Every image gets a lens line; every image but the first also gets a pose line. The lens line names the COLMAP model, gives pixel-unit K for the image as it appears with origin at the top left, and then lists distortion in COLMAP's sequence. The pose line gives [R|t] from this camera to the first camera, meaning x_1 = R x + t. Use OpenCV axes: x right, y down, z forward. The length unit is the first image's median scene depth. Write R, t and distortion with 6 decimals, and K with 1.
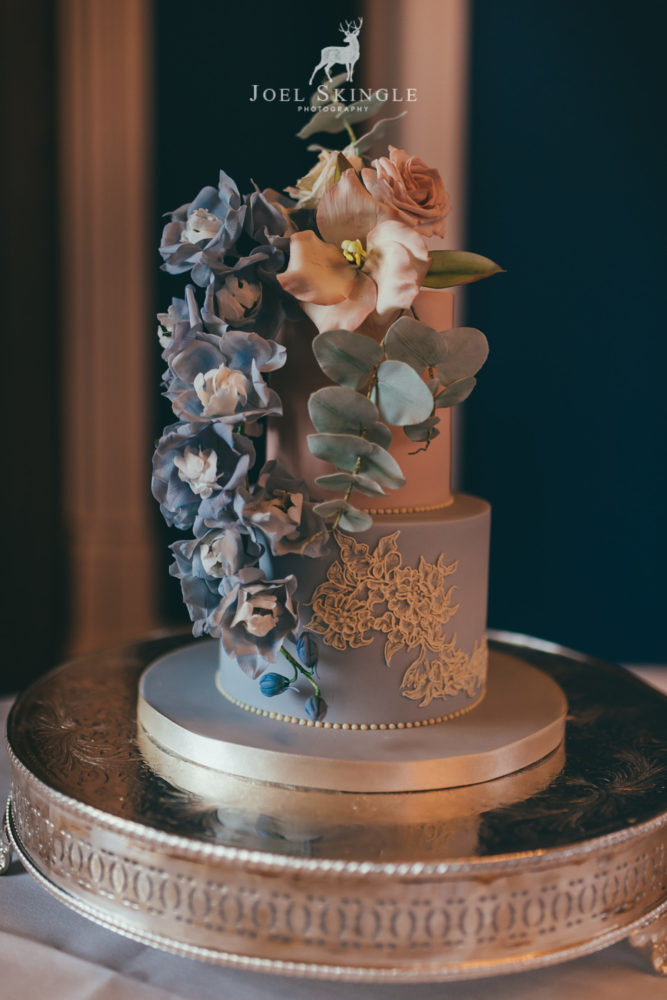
lens RADIAL K [[1166.4, 0, 318.8], [0, 1166.4, 420.0], [0, 0, 1]] dist [0.002089, -0.007742]
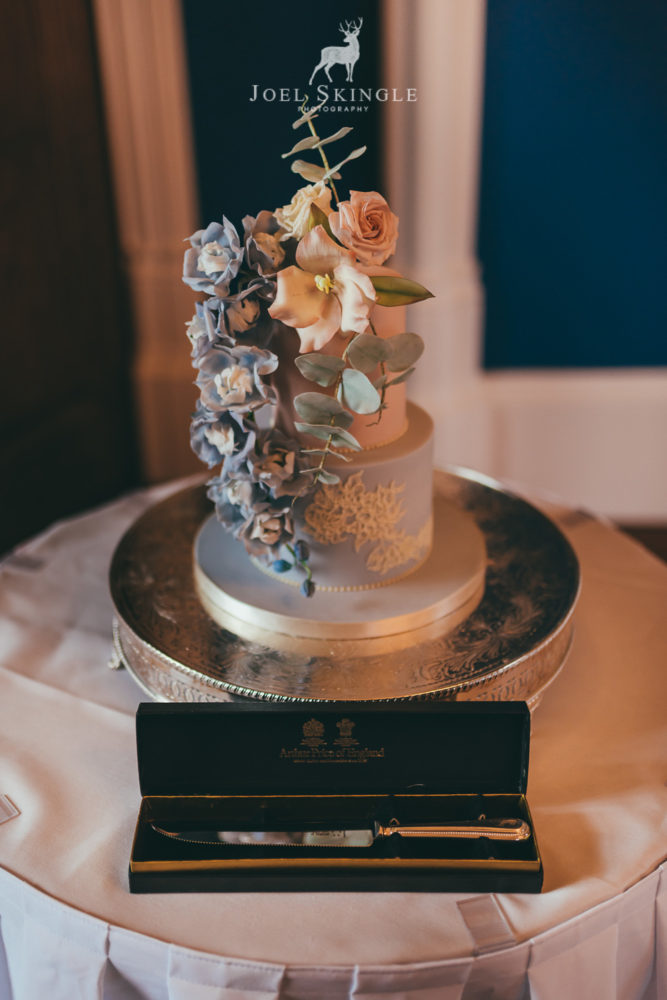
lens RADIAL K [[1160.8, 0, 298.4], [0, 1160.8, 499.2], [0, 0, 1]] dist [-0.006995, -0.001656]
pose [[0.997245, -0.016867, -0.072238, 0.093677], [0.043740, 0.920215, 0.388962, -0.439395], [0.059914, -0.391050, 0.918417, -0.347543]]
